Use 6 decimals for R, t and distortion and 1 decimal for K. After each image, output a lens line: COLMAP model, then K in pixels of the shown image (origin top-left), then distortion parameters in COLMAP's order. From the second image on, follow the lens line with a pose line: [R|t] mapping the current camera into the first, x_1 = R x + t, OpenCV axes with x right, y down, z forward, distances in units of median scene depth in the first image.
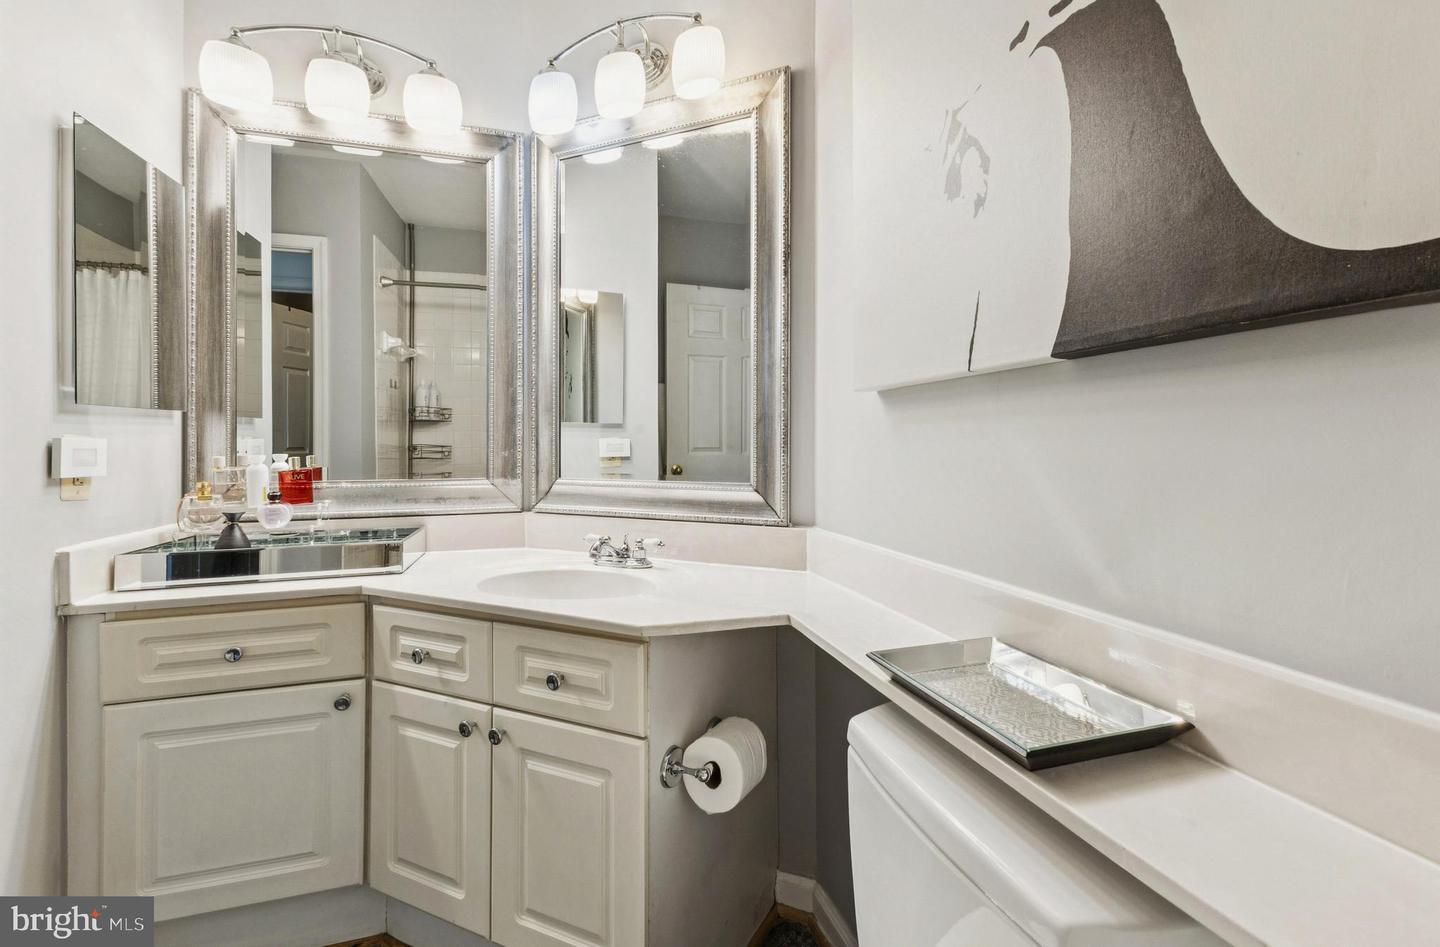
lens RADIAL K [[659.1, 0, 773.1], [0, 659.1, 443.2], [0, 0, 1]] dist [0.003493, 0.000283]
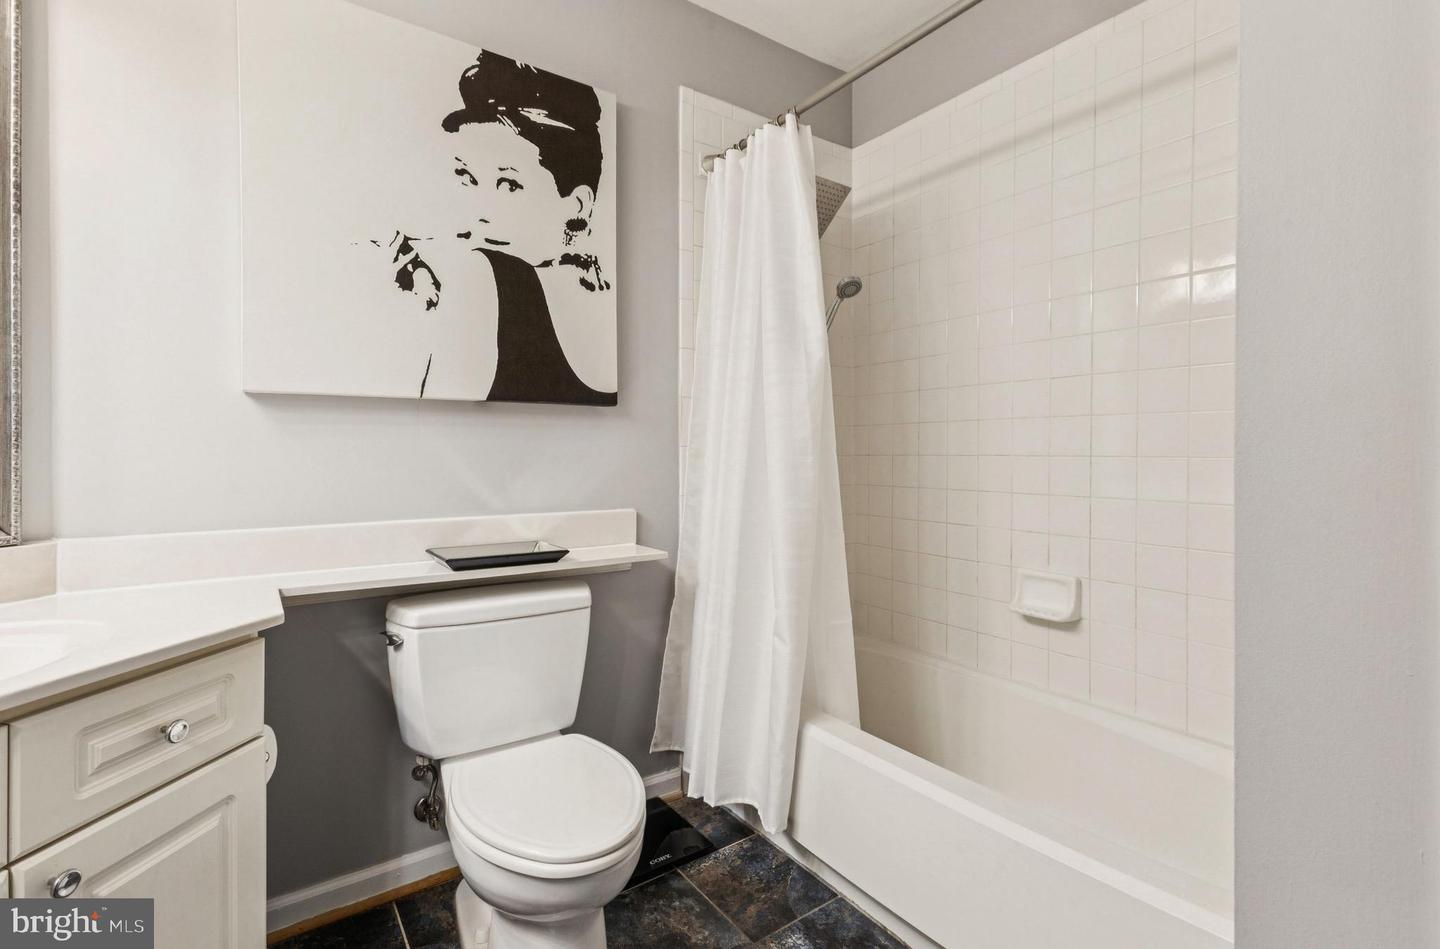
lens RADIAL K [[659.1, 0, 706.7], [0, 659.1, 454.8], [0, 0, 1]] dist [0.003493, 0.000283]
pose [[-0.268715, 0.002186, 0.963217, -1.143157], [0.003020, 0.999994, -0.001427, 0.033035], [-0.963215, 0.002526, -0.268721, 0.549220]]
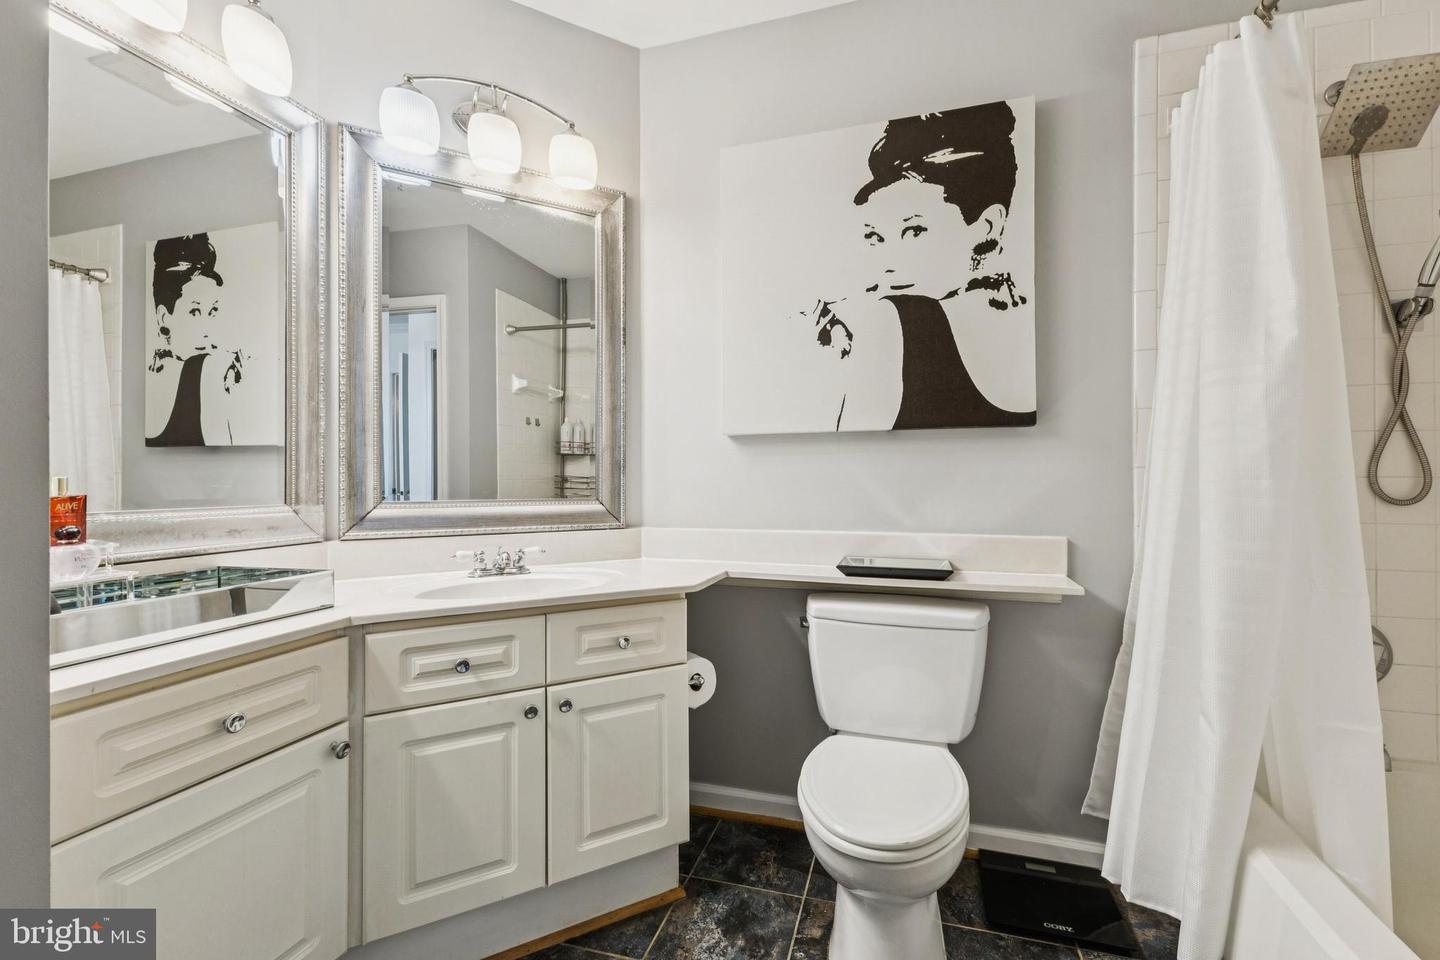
lens RADIAL K [[622.4, 0, 723.7], [0, 622.4, 474.0], [0, 0, 1]] dist [0.003977, 0.000723]
pose [[0.589689, 0.005832, 0.807609, -1.111581], [0.003023, 0.999951, -0.009429, 0.033573], [-0.807625, 0.008002, 0.589642, 0.093790]]
